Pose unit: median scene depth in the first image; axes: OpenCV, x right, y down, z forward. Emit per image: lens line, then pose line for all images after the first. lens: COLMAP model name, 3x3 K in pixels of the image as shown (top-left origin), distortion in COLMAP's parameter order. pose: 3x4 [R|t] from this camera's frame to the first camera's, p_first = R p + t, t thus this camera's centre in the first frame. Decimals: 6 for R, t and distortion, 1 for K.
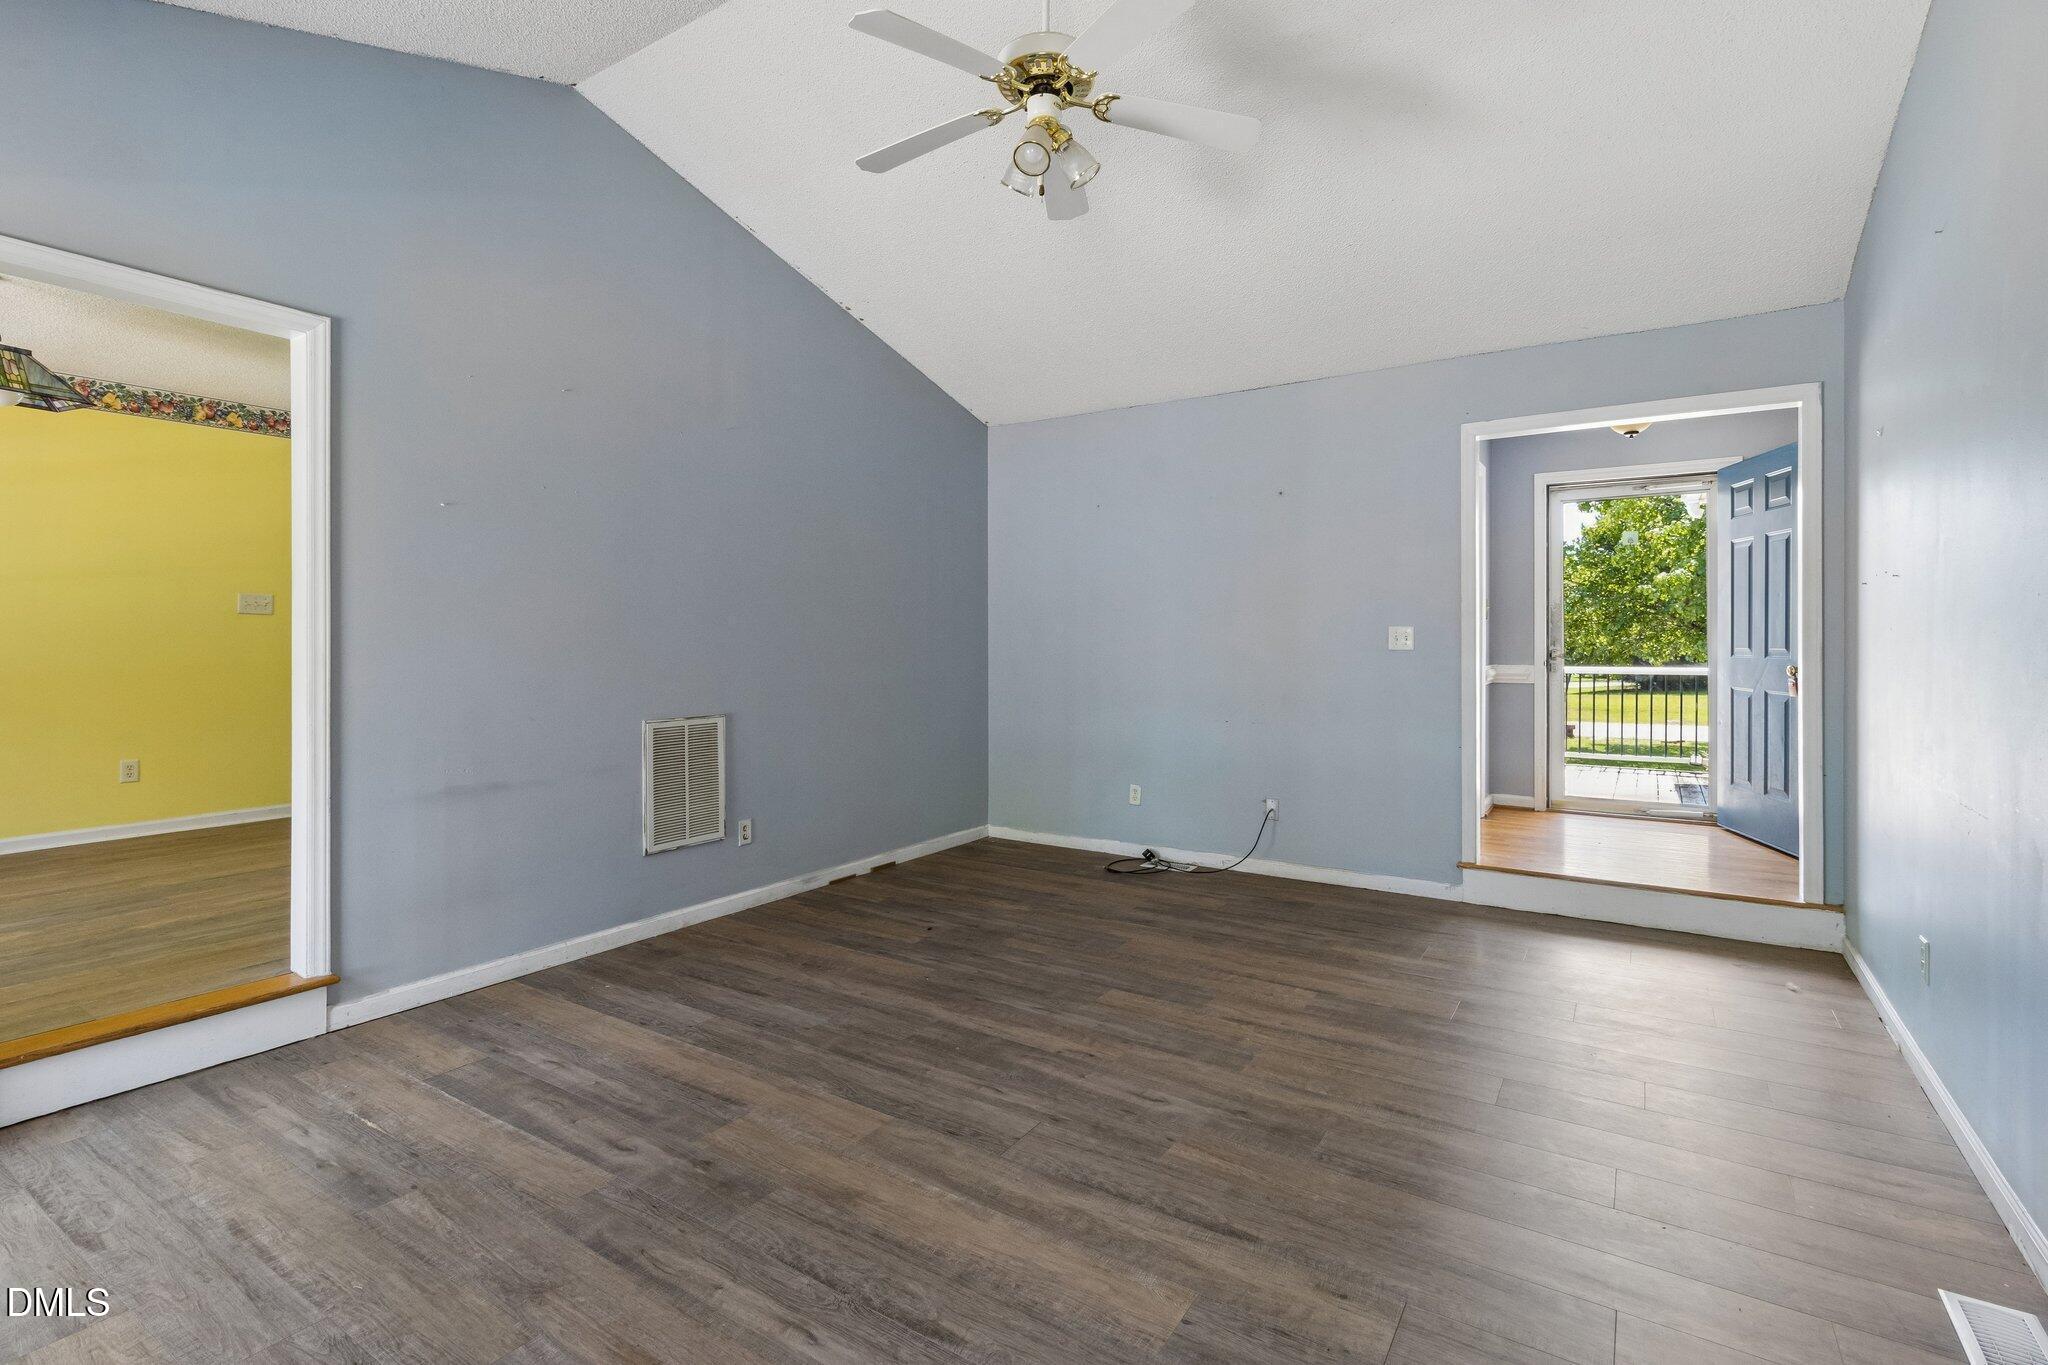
lens RADIAL K [[951.1, 0, 1028.5], [0, 951.1, 647.0], [0, 0, 1]] dist [0.002398, 0.000165]
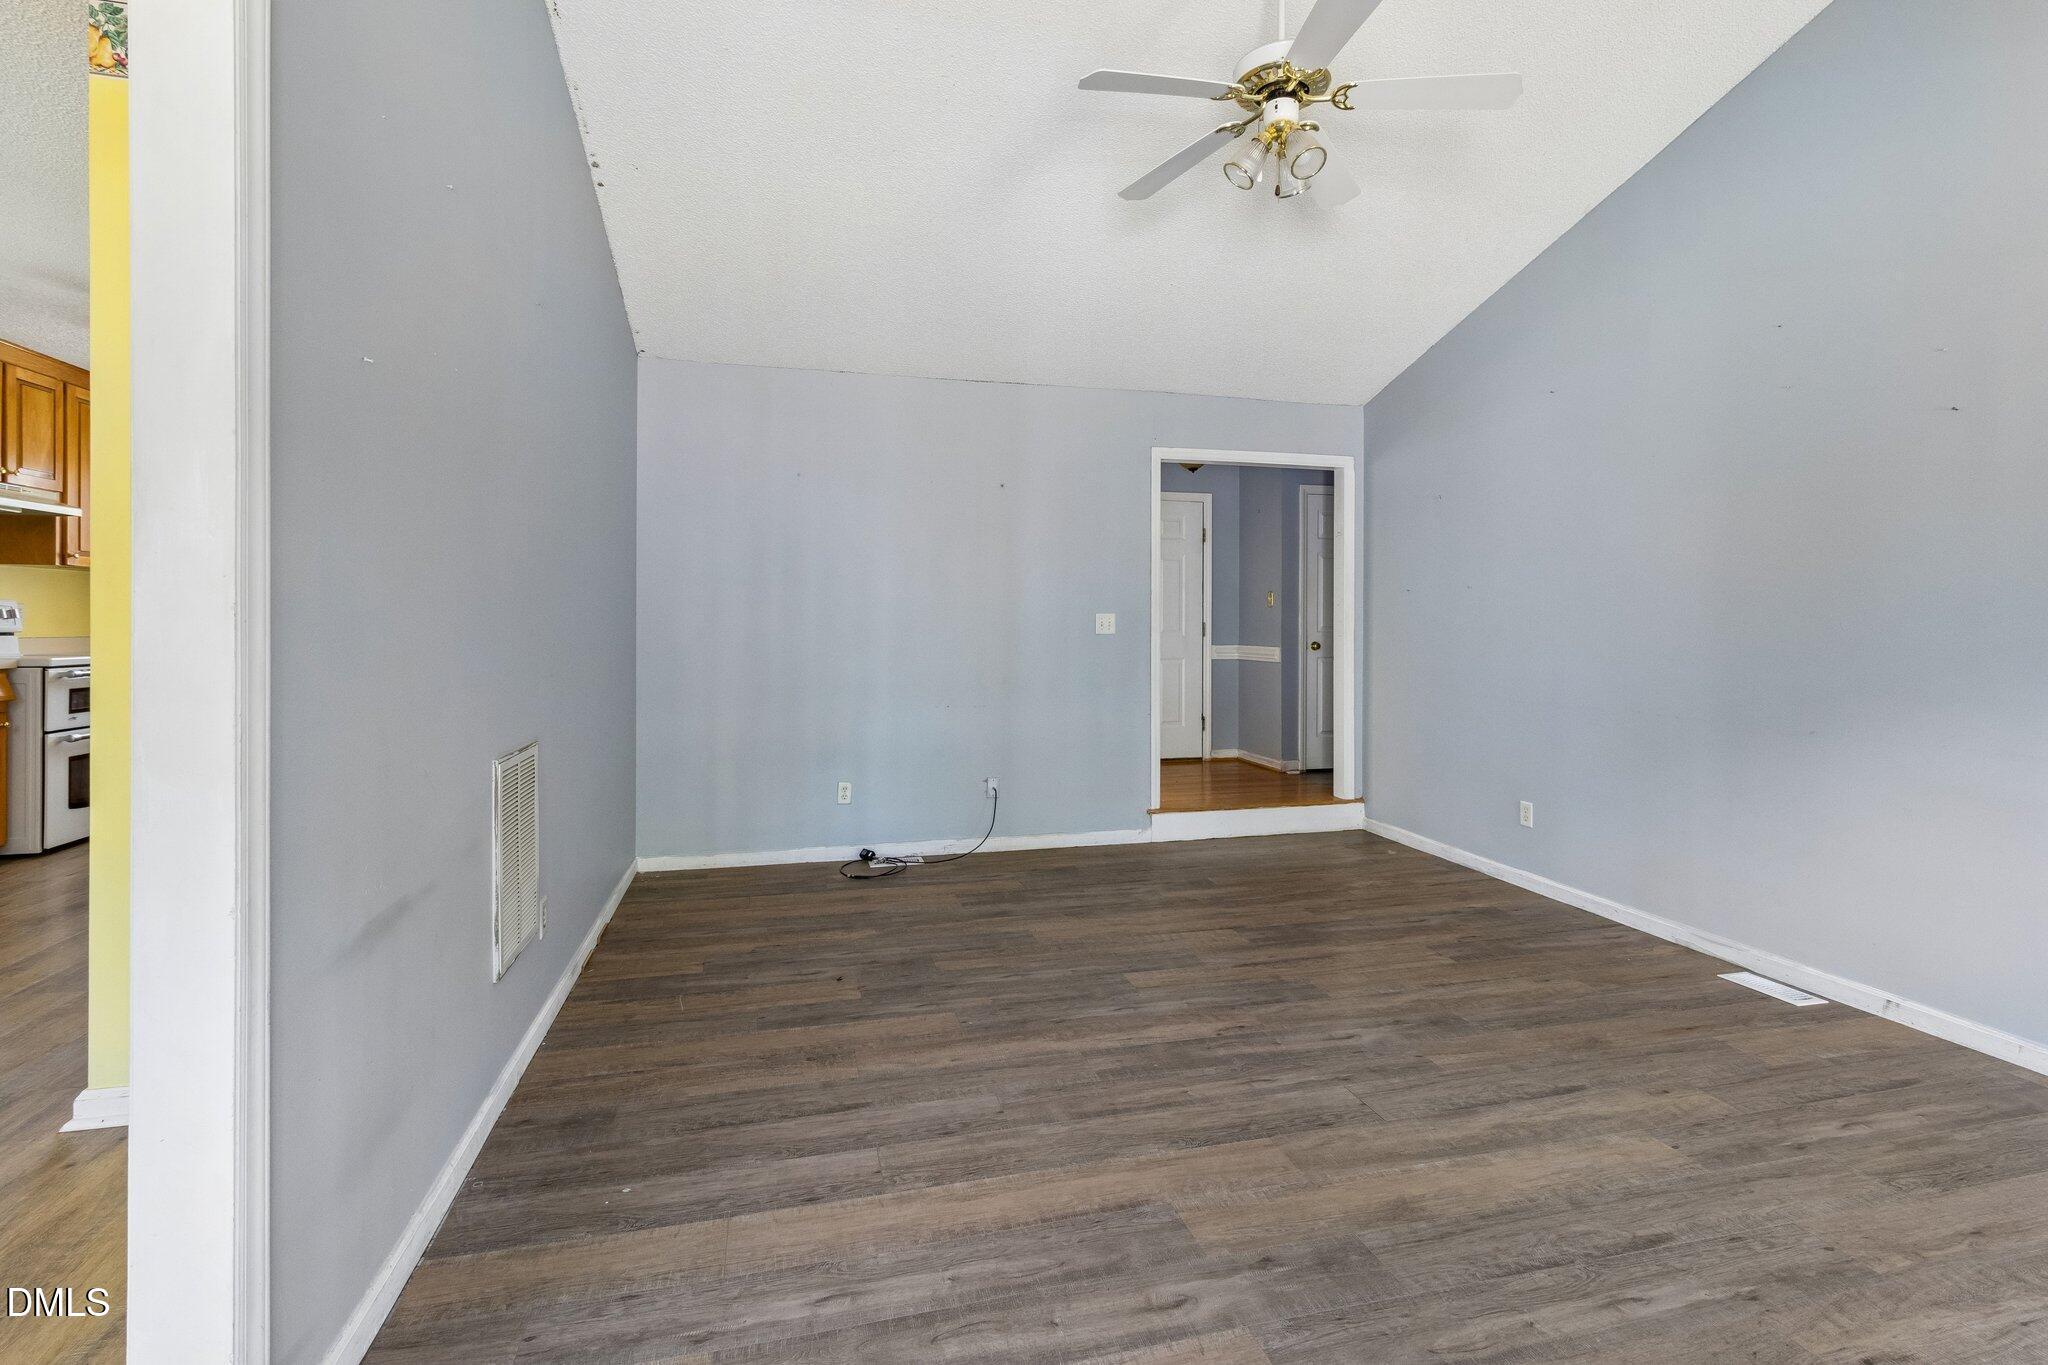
lens RADIAL K [[959.5, 0, 1021.9], [0, 959.5, 620.7], [0, 0, 1]] dist [0.002748, -0.000435]
pose [[0.674802, 0.004250, 0.737986, -0.854355], [0.002838, 0.999961, -0.008354, -0.005618], [-0.737993, 0.007732, 0.674764, 0.458073]]
